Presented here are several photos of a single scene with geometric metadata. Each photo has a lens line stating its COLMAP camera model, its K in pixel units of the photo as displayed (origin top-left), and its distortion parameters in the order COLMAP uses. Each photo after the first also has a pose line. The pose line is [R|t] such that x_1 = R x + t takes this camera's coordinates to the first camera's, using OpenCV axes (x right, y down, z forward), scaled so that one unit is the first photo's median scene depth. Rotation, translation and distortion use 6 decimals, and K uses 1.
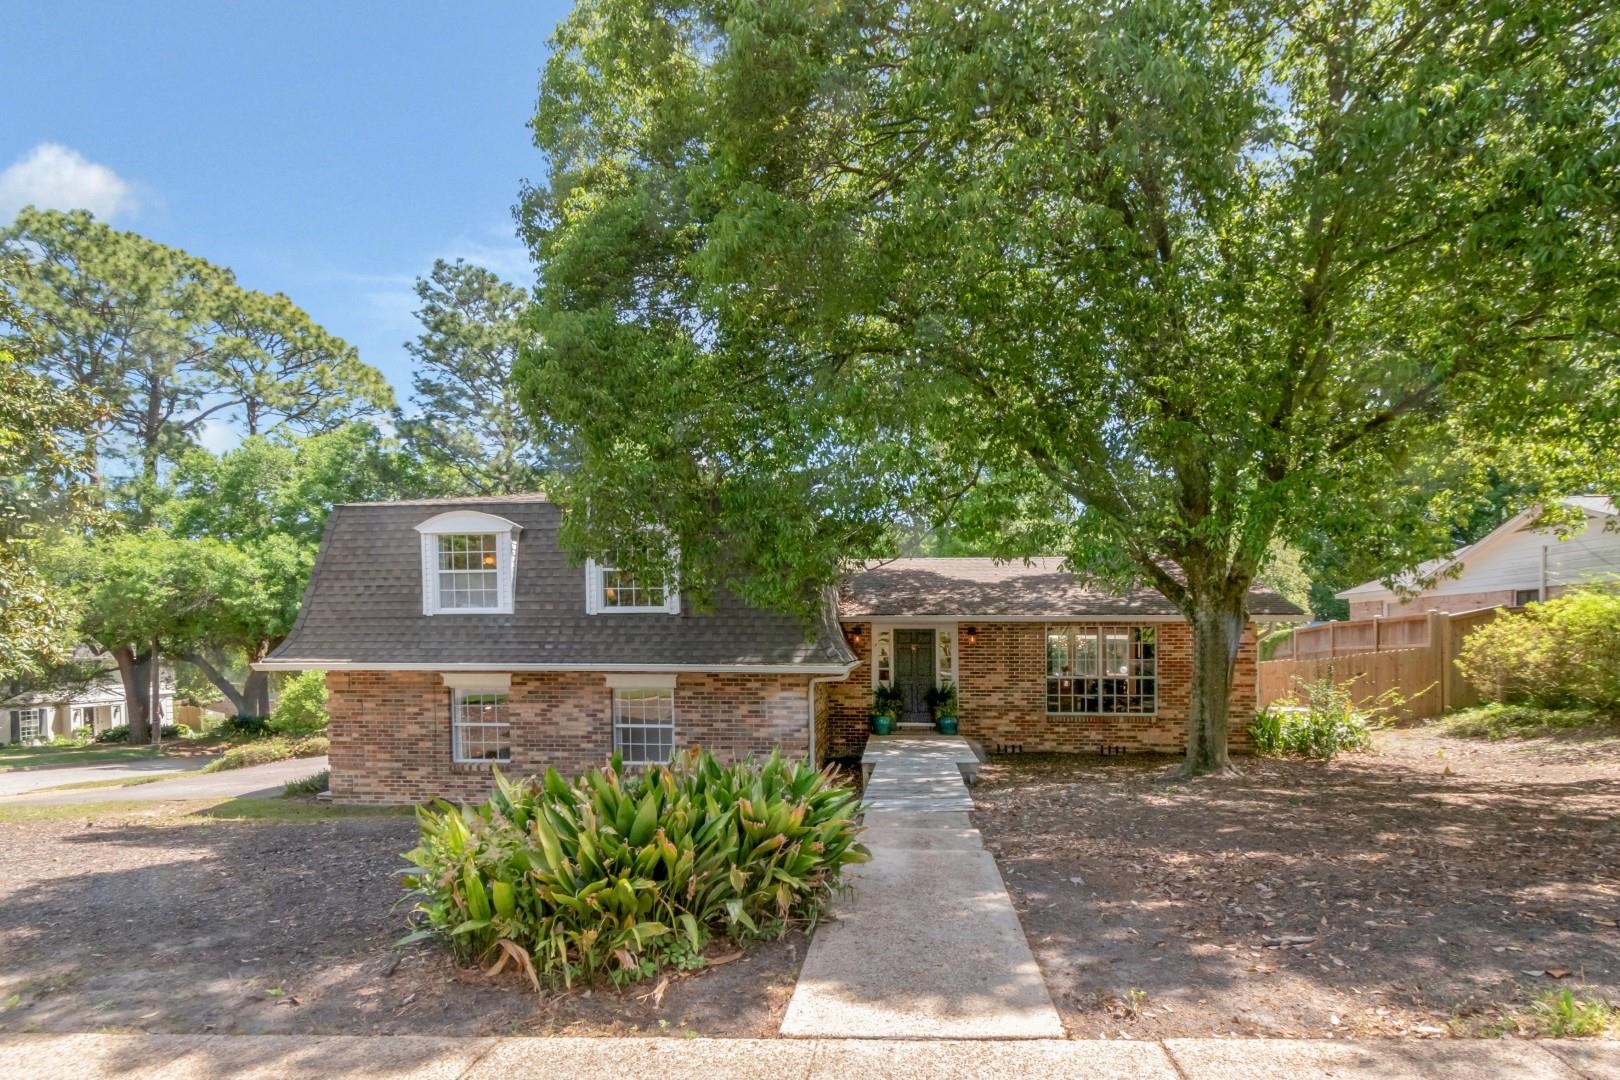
lens RADIAL K [[787.6, 0, 846.3], [0, 787.6, 549.6], [0, 0, 1]] dist [0.002358, -0.002095]
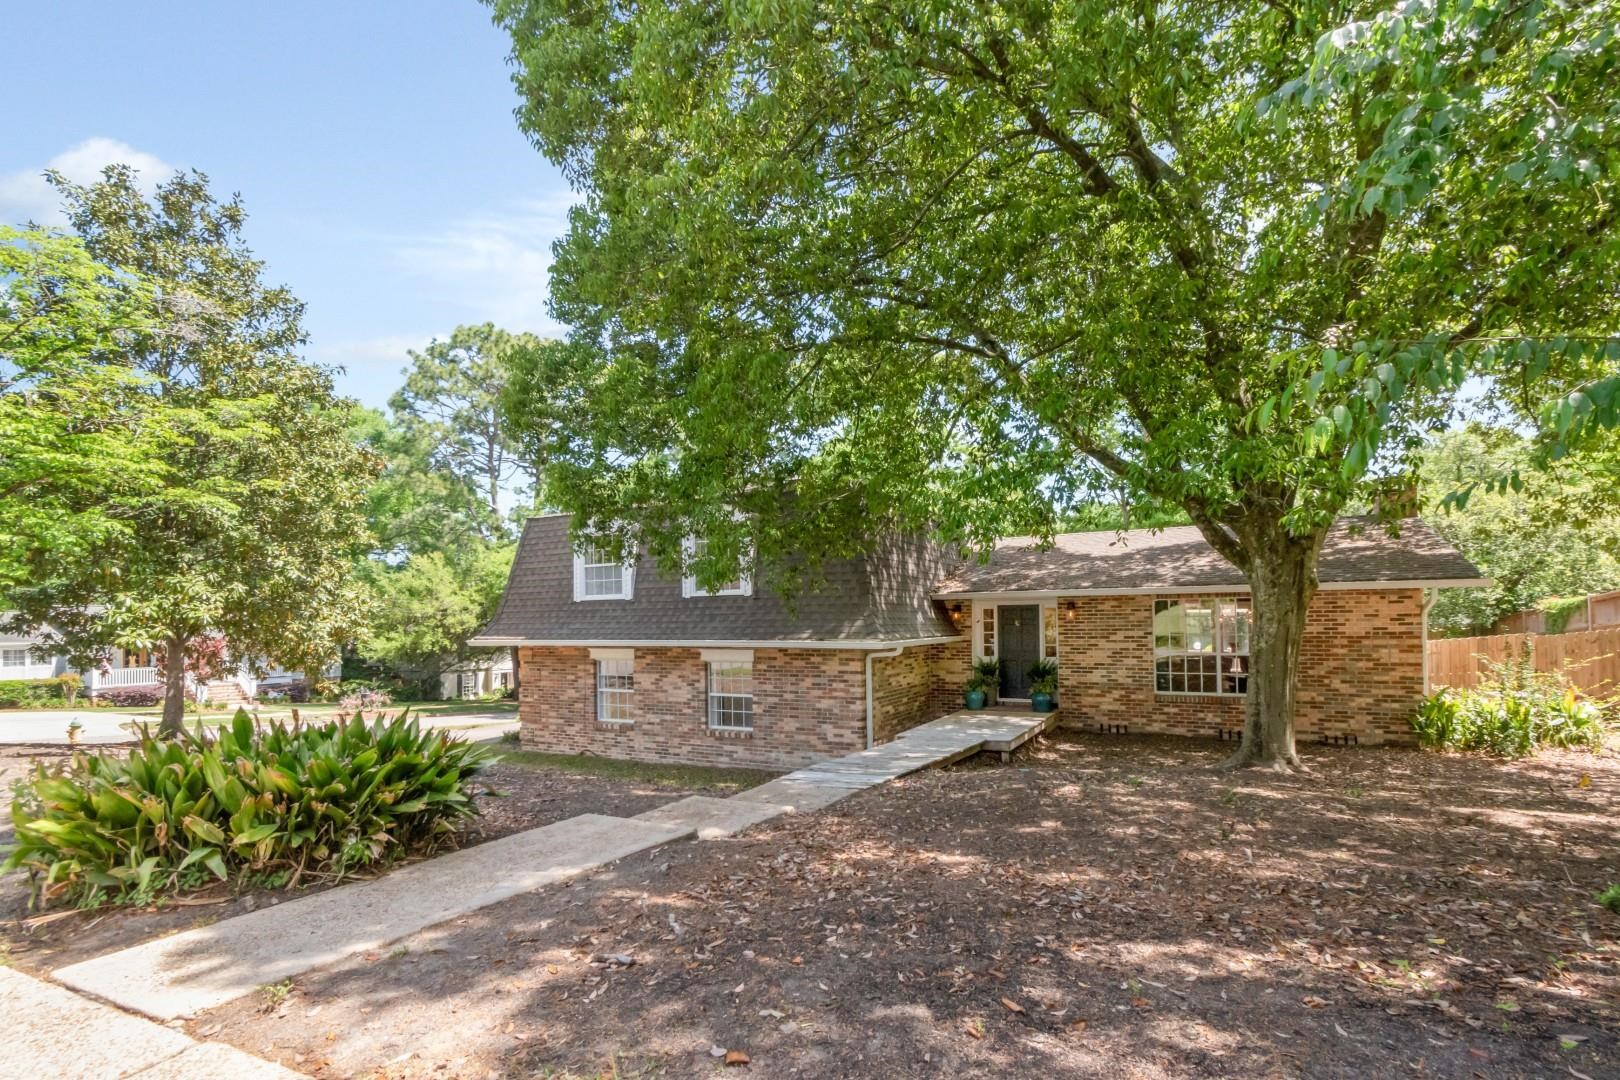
lens RADIAL K [[718.5, 0, 893.1], [0, 718.5, 519.8], [0, 0, 1]] dist [-0.000388, -0.002272]
pose [[0.933384, -0.061936, -0.353494, 0.272042], [0.053725, 0.998010, -0.033005, 0.014461], [0.354835, 0.011815, 0.934854, 0.087286]]
